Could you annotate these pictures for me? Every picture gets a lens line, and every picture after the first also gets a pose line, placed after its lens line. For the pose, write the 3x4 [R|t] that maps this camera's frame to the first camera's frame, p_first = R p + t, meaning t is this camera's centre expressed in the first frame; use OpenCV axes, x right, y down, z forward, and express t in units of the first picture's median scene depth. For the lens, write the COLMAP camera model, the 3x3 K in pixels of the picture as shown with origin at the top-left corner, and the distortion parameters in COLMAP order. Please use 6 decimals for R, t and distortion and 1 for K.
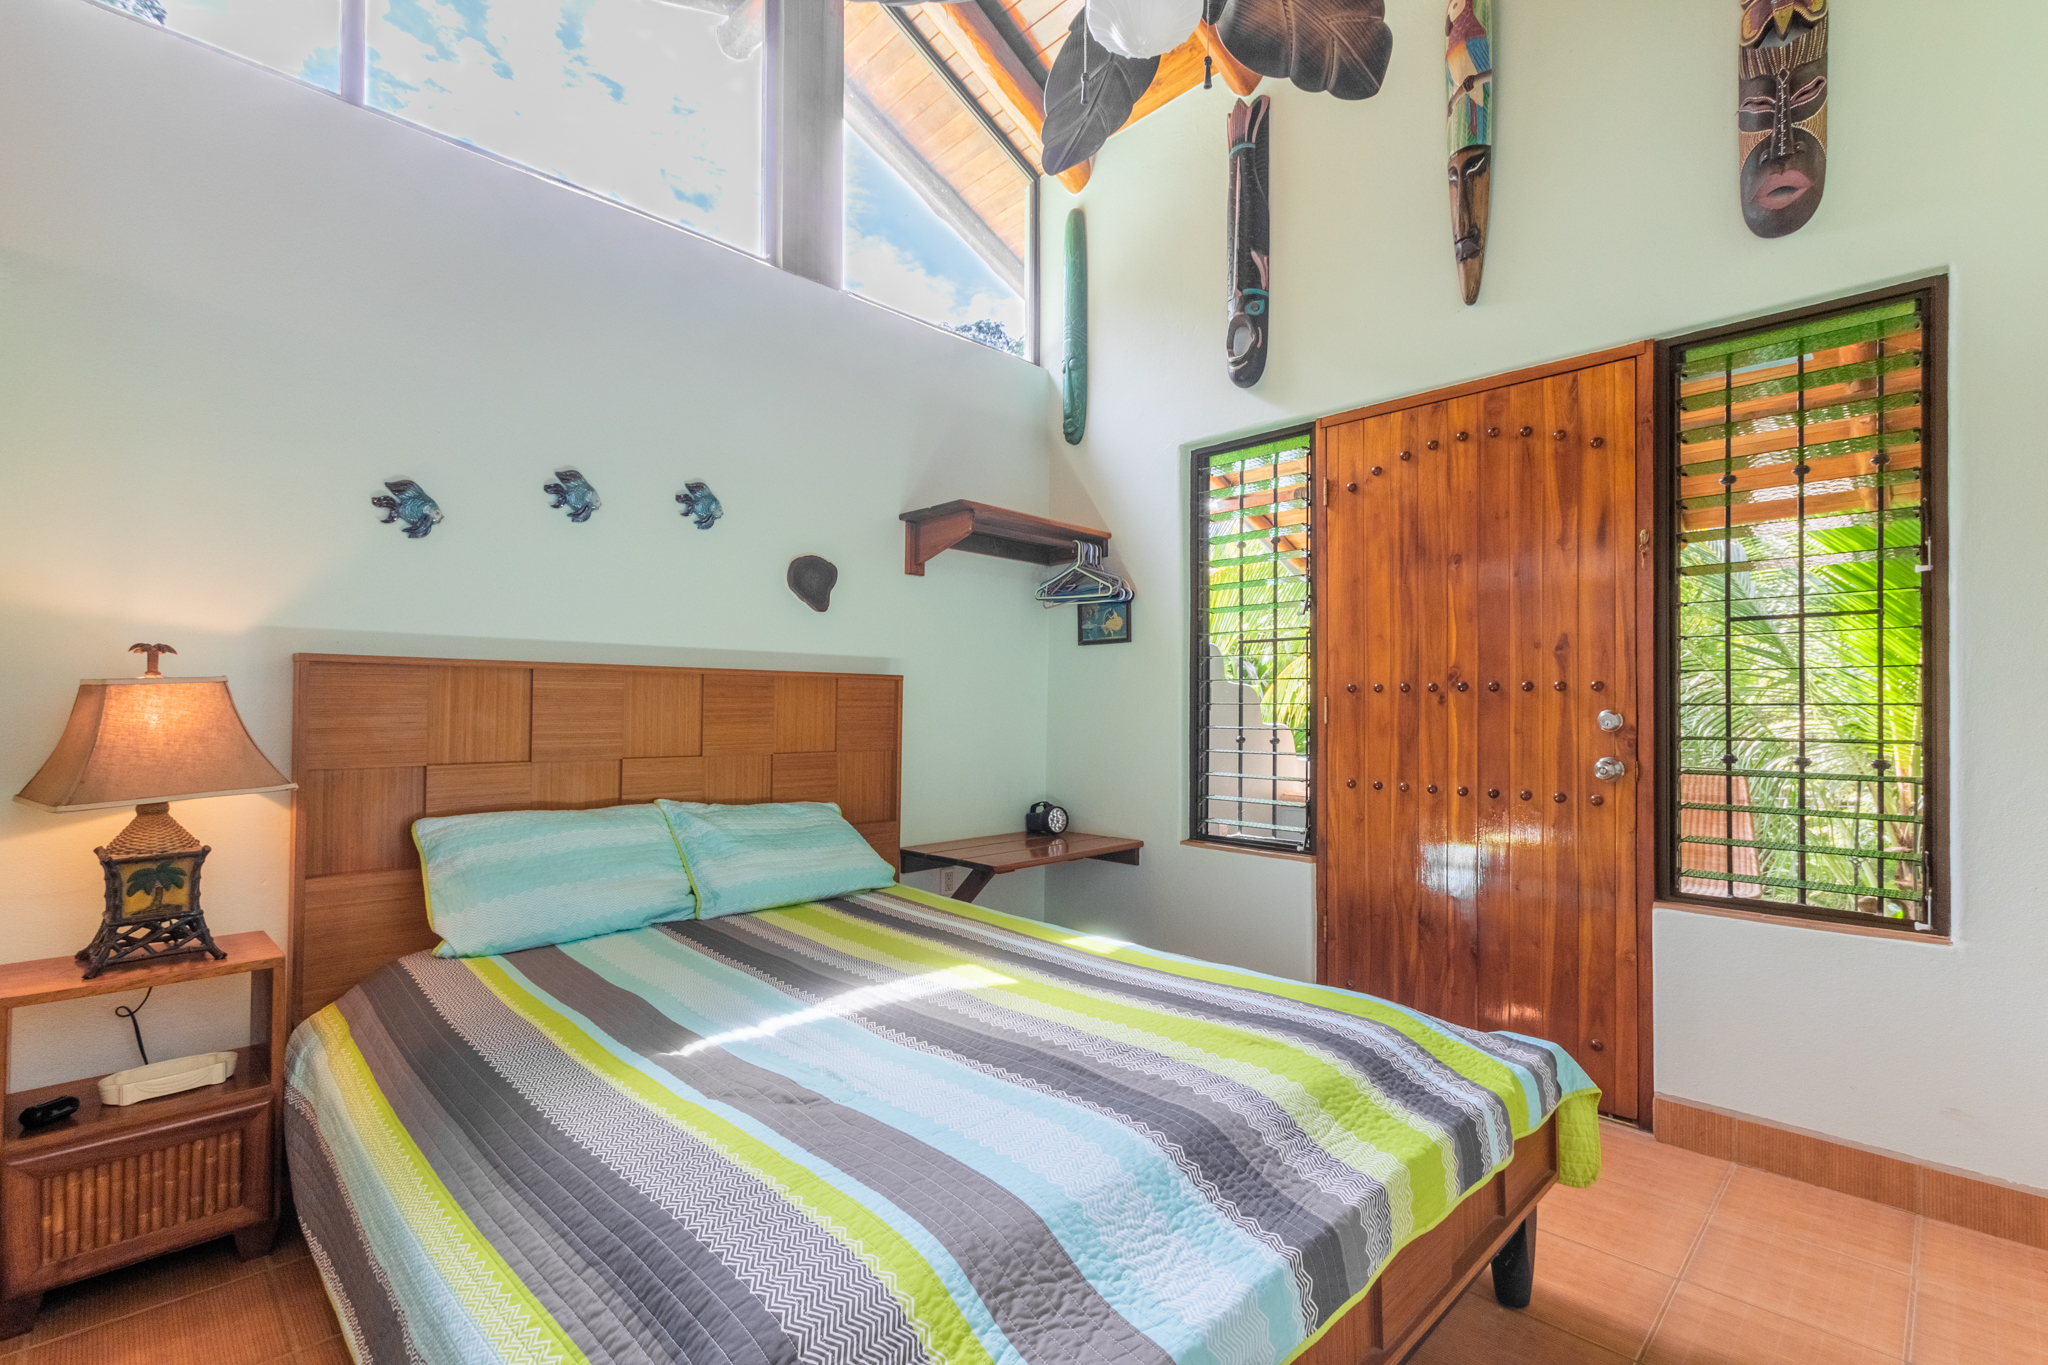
lens RADIAL K [[936.2, 0, 1010.2], [0, 936.2, 694.0], [0, 0, 1]] dist [0.001188, -0.000276]
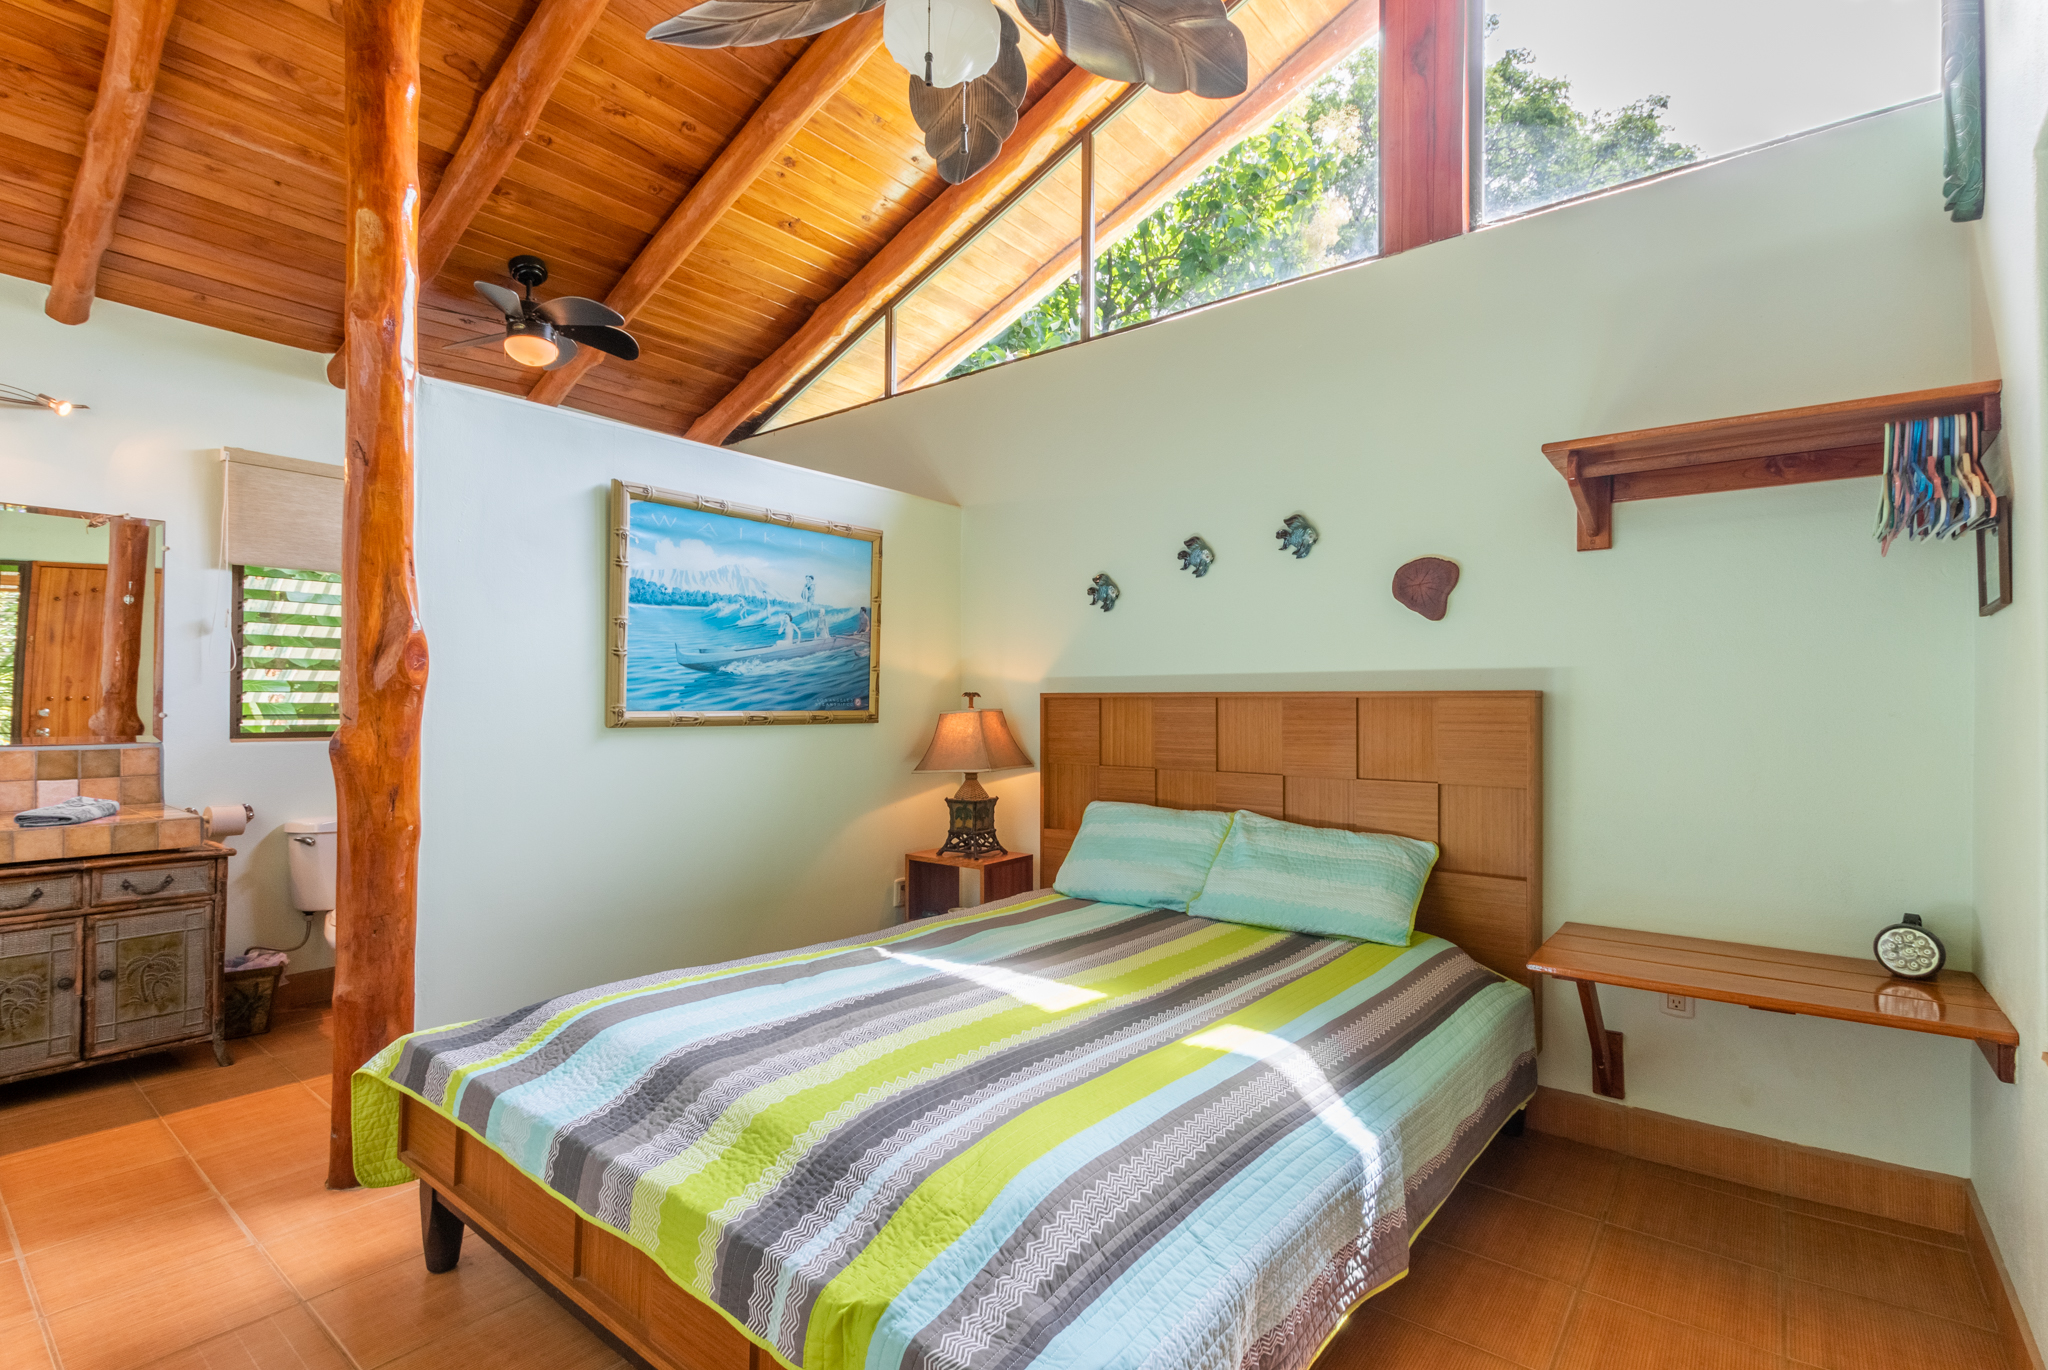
lens RADIAL K [[936.2, 0, 1010.1], [0, 936.2, 689.5], [0, 0, 1]] dist [0.001188, -0.000276]
pose [[0.120358, -0.020618, -0.992516, 0.809400], [0.013660, 0.999724, -0.019111, -0.017196], [0.992637, -0.011257, 0.120607, 0.670577]]
